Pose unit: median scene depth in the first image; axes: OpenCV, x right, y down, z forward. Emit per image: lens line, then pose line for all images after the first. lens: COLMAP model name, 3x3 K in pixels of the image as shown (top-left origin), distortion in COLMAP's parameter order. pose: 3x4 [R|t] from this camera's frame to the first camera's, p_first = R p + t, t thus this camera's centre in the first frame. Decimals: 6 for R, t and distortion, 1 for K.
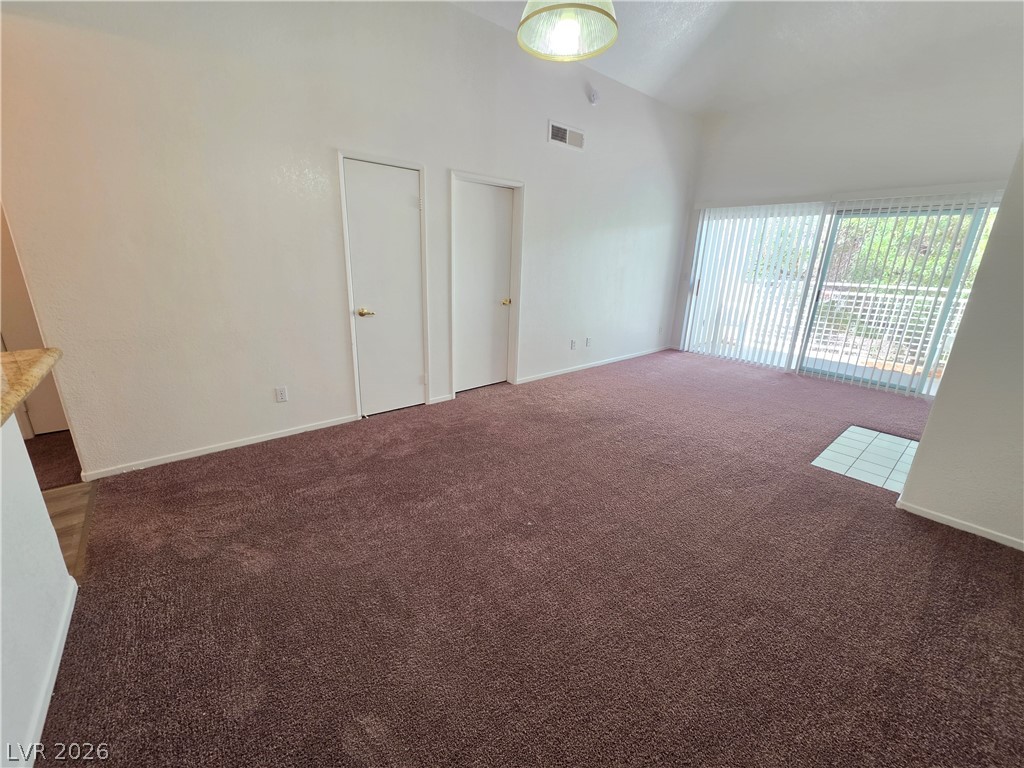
lens RADIAL K [[402.2, 0, 512.0], [0, 402.2, 384.0], [0, 0, 1]] dist [-0.000071, -0.000005]
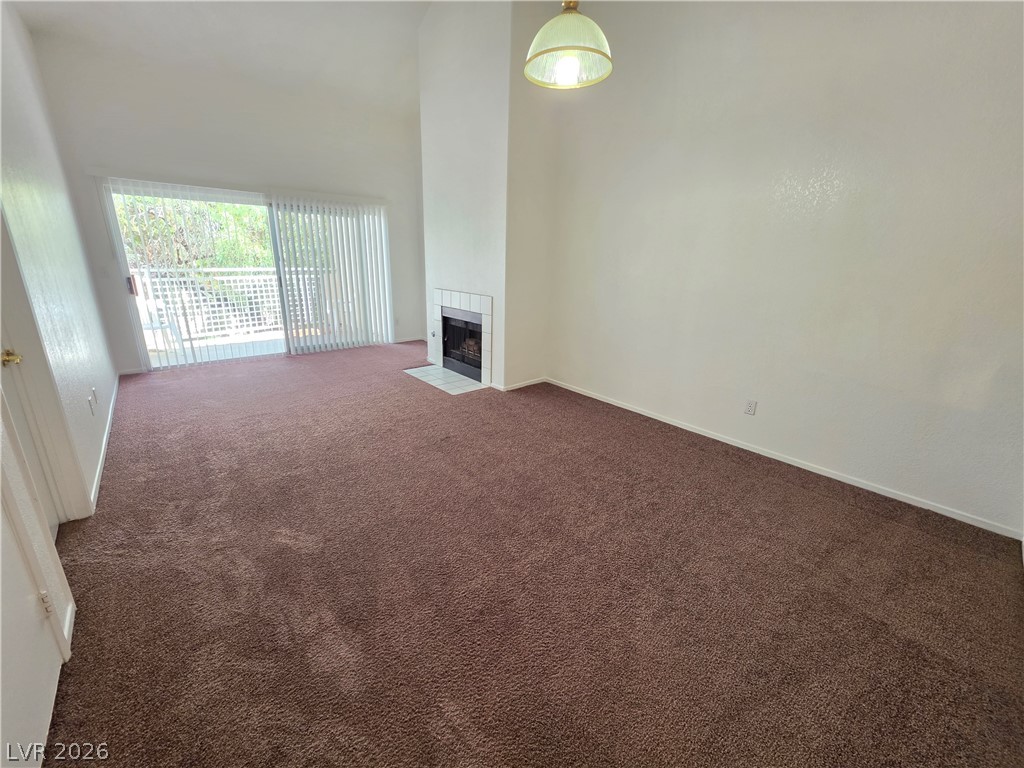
lens RADIAL K [[413.3, 0, 506.9], [0, 413.3, 378.7], [0, 0, 1]] dist [0.000029, -0.000013]
pose [[-0.024932, -0.318157, 0.947710, -0.669521], [0.262389, 0.912685, 0.313301, -0.273699], [-0.964640, 0.256480, 0.060726, 0.652665]]
